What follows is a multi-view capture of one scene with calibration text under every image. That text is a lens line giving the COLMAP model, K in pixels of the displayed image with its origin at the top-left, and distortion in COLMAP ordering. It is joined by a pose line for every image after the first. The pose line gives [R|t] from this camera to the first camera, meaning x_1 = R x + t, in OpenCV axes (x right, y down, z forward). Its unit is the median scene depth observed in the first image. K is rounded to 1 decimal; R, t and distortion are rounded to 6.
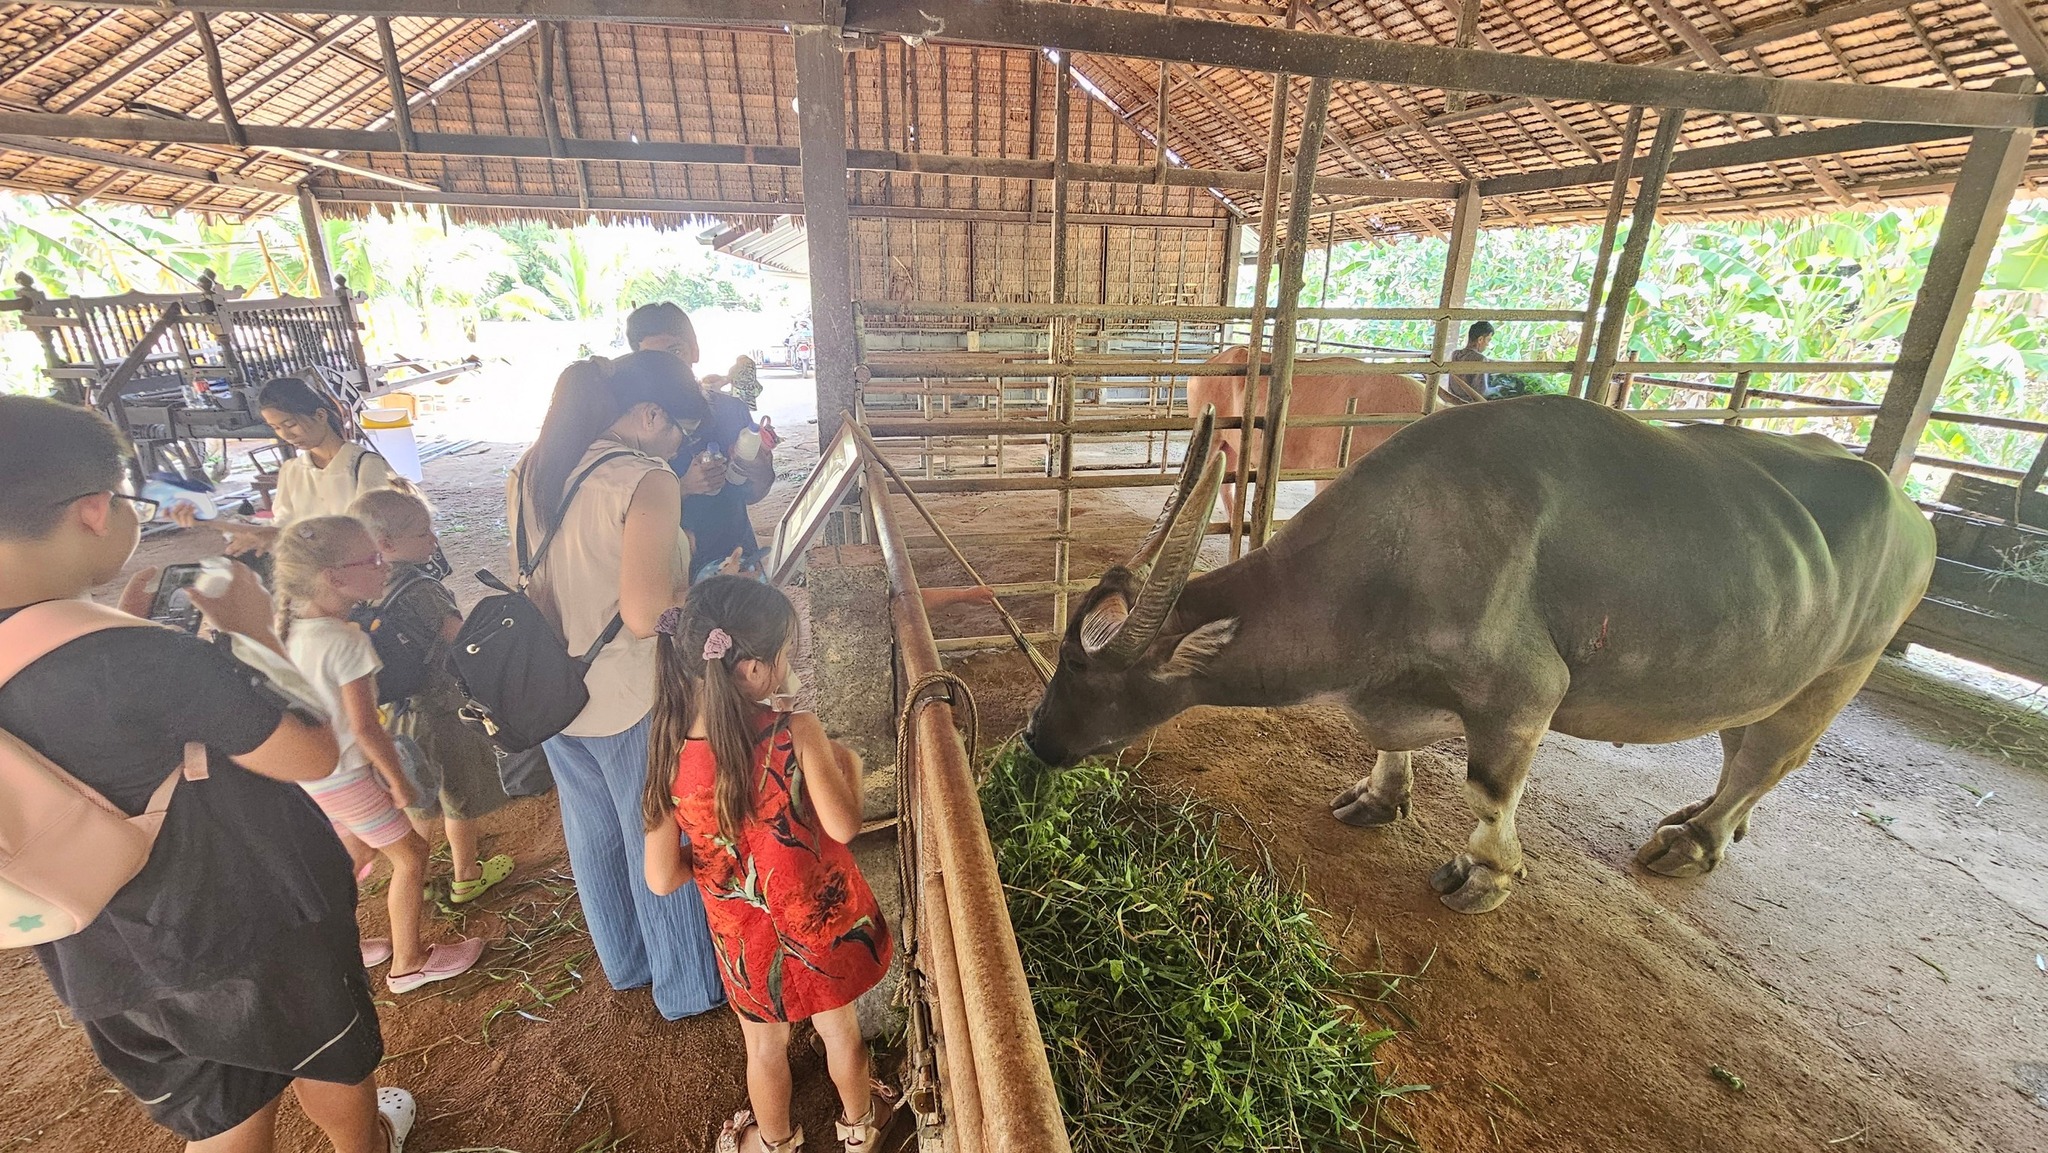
lens RADIAL K [[845.6, 0, 1030.2], [0, 845.6, 576.3], [0, 0, 1]] dist [-0.001421, 0.000221]
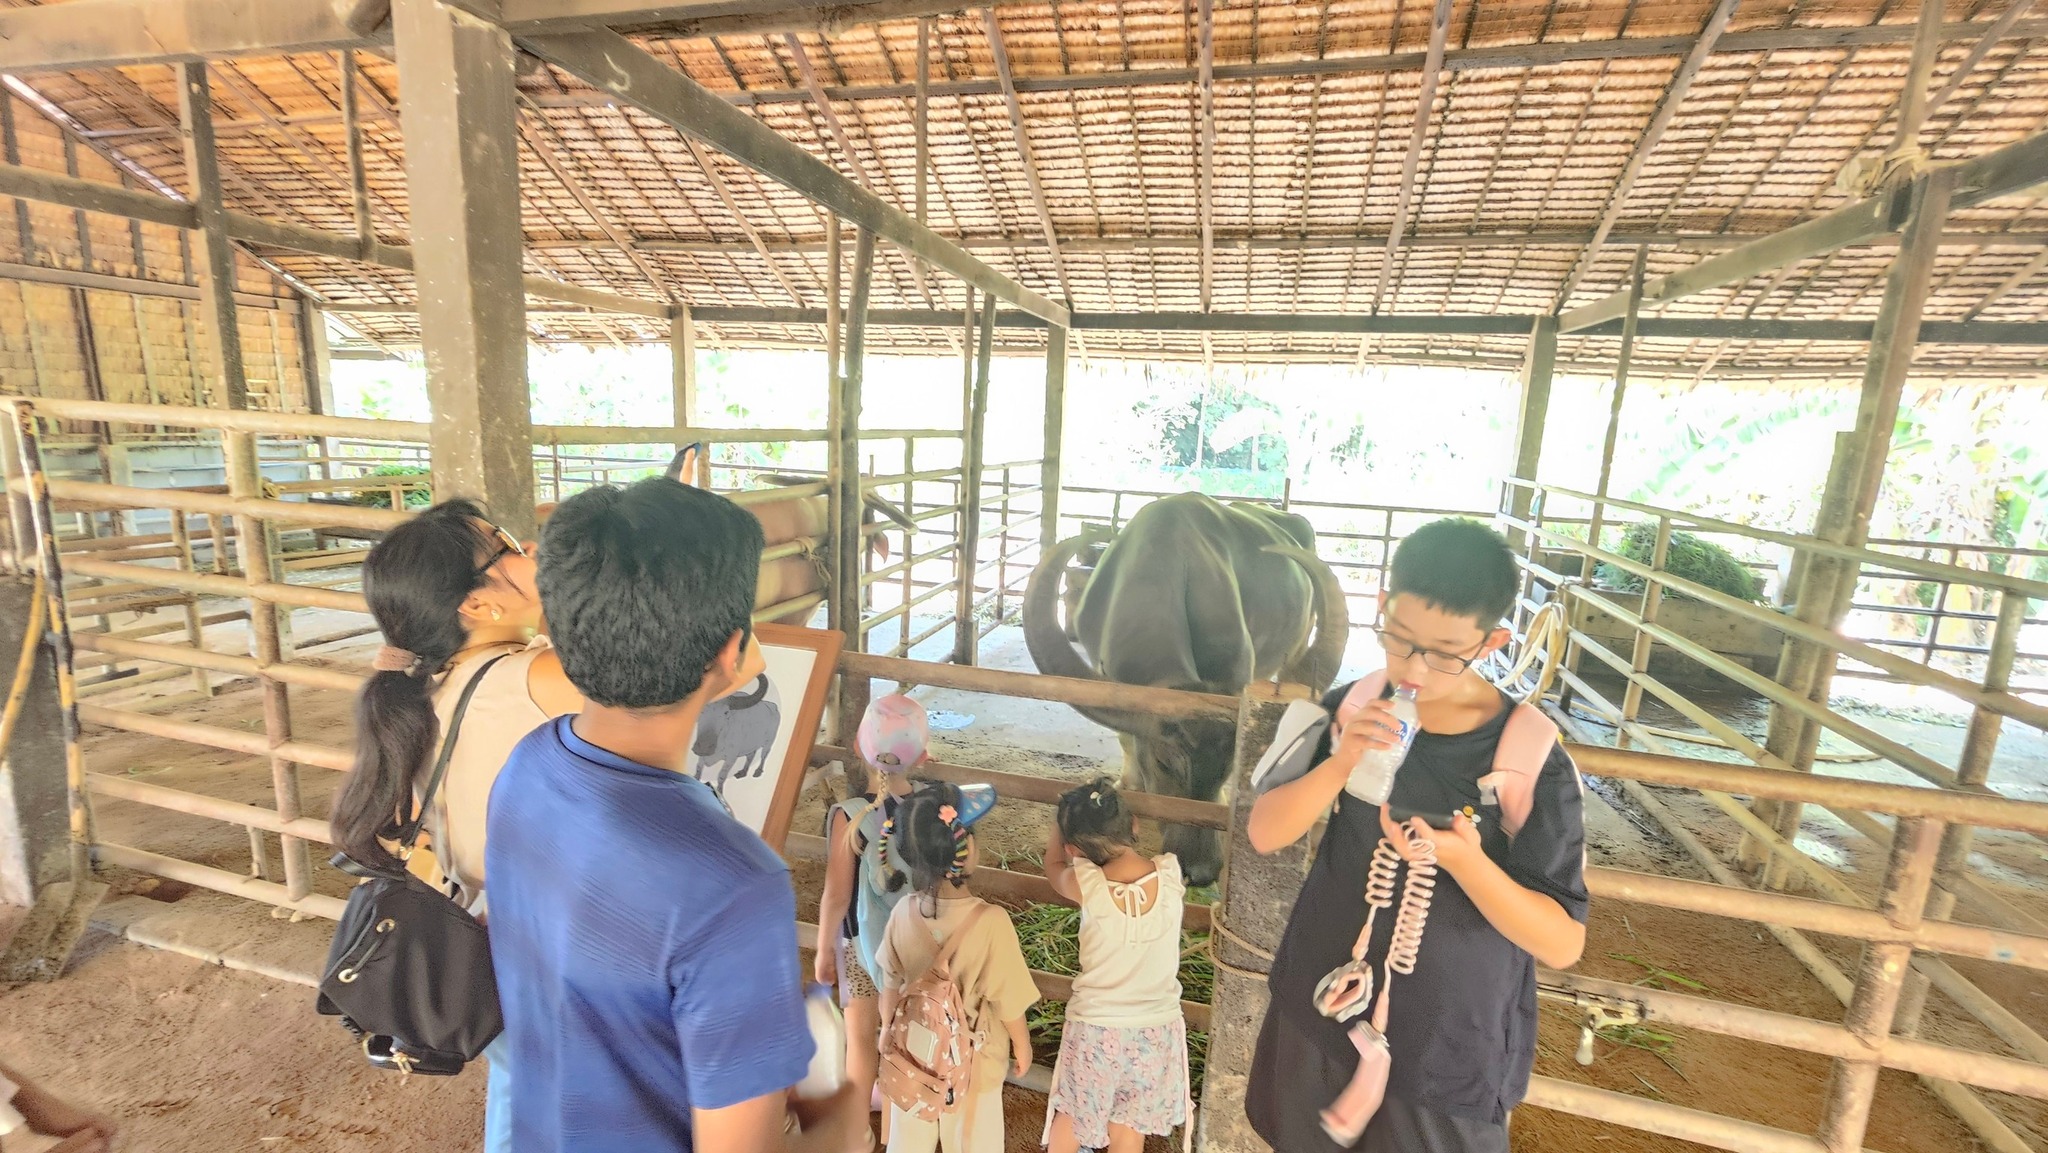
lens RADIAL K [[845.6, 0, 1036.0], [0, 845.6, 580.0], [0, 0, 1]] dist [-0.001421, 0.000221]
pose [[0.467193, -0.160352, 0.869493, -0.307040], [0.253492, 0.966424, 0.042023, -0.066829], [-0.847037, 0.200777, 0.492155, 0.177629]]
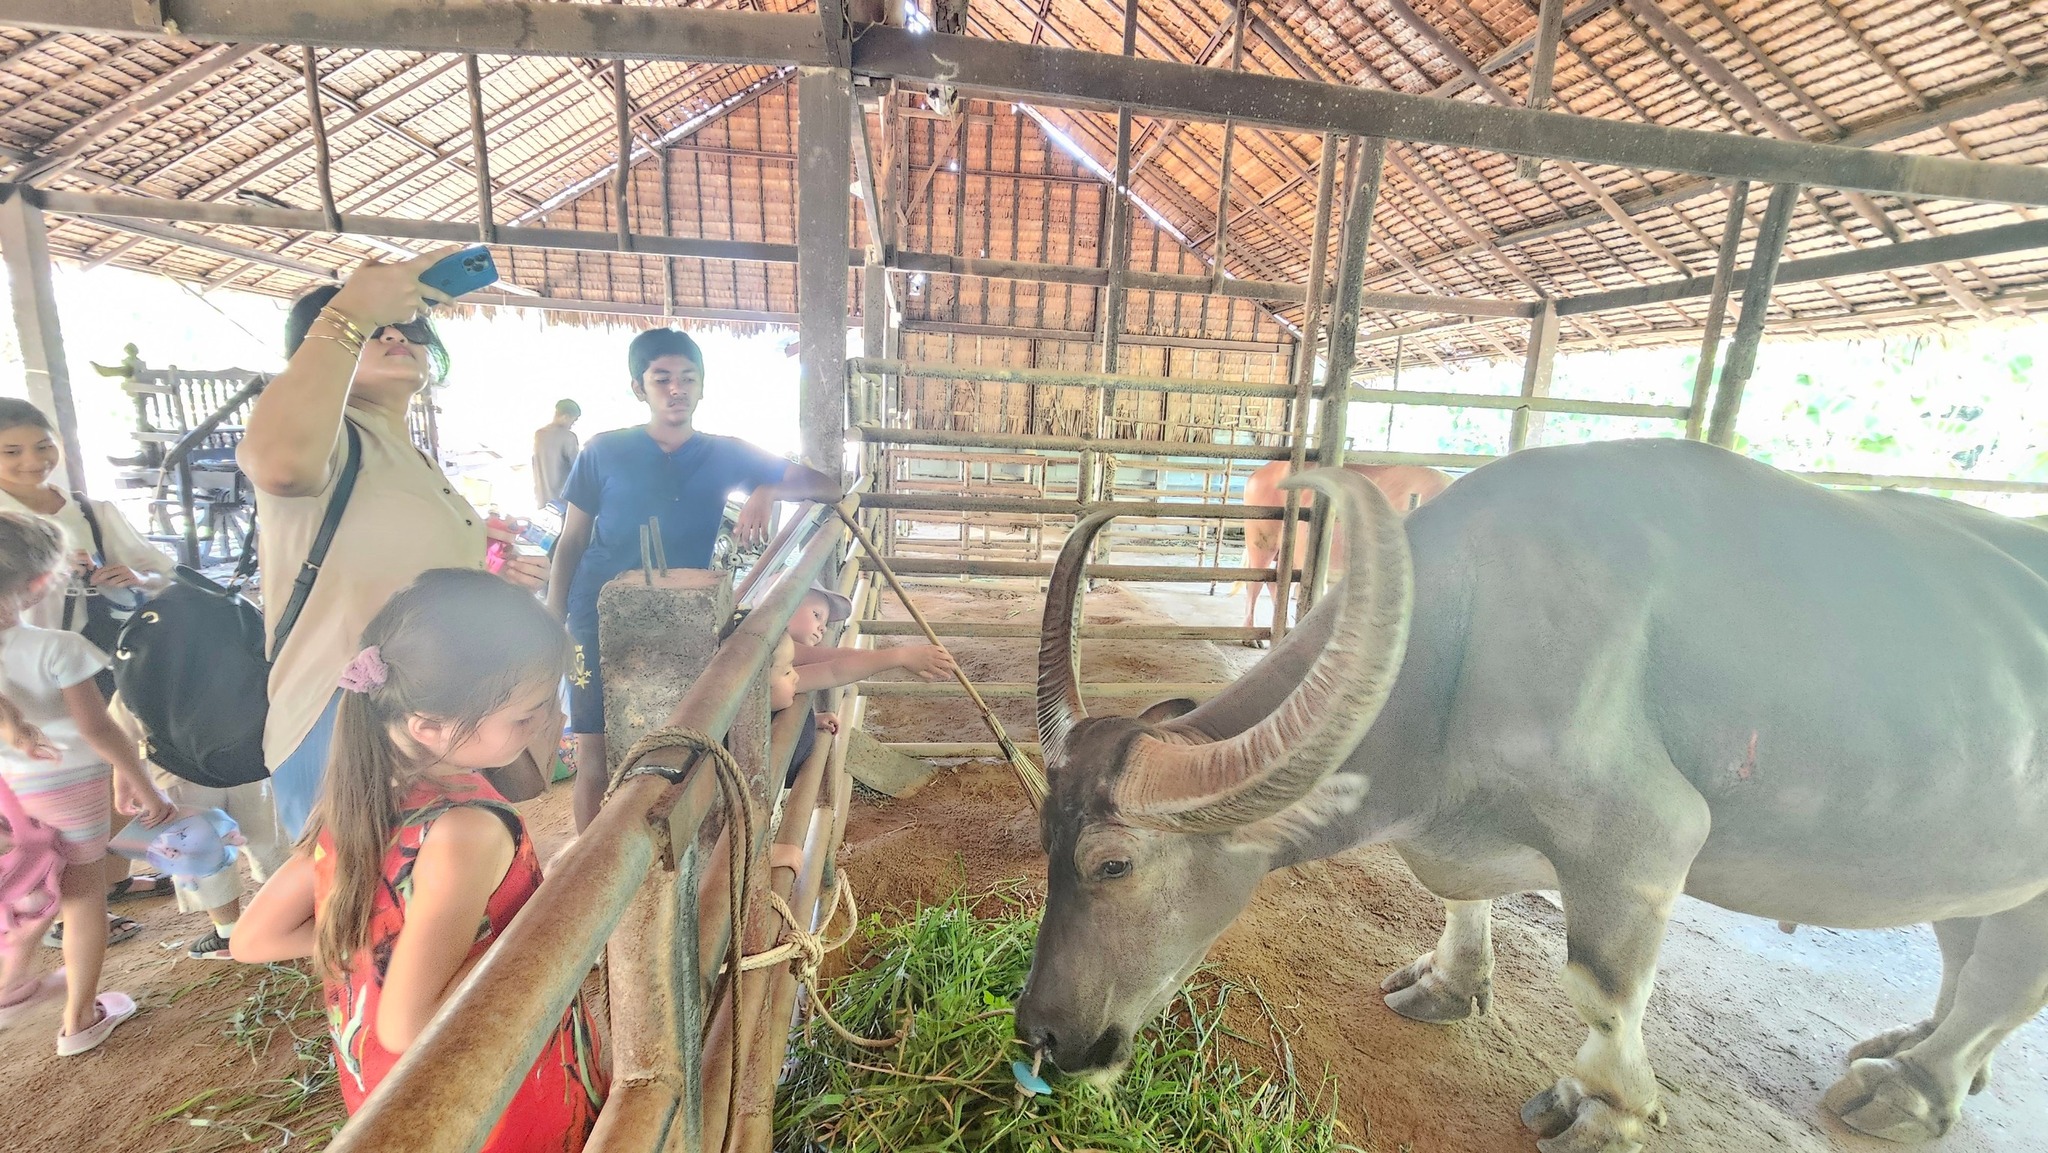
lens RADIAL K [[845.6, 0, 1031.1], [0, 845.6, 569.8], [0, 0, 1]] dist [-0.001421, 0.000221]
pose [[0.995540, 0.048201, -0.081098, 0.037578], [-0.060205, 0.986426, -0.152770, 0.016376], [0.072634, 0.156971, 0.984929, 0.074694]]
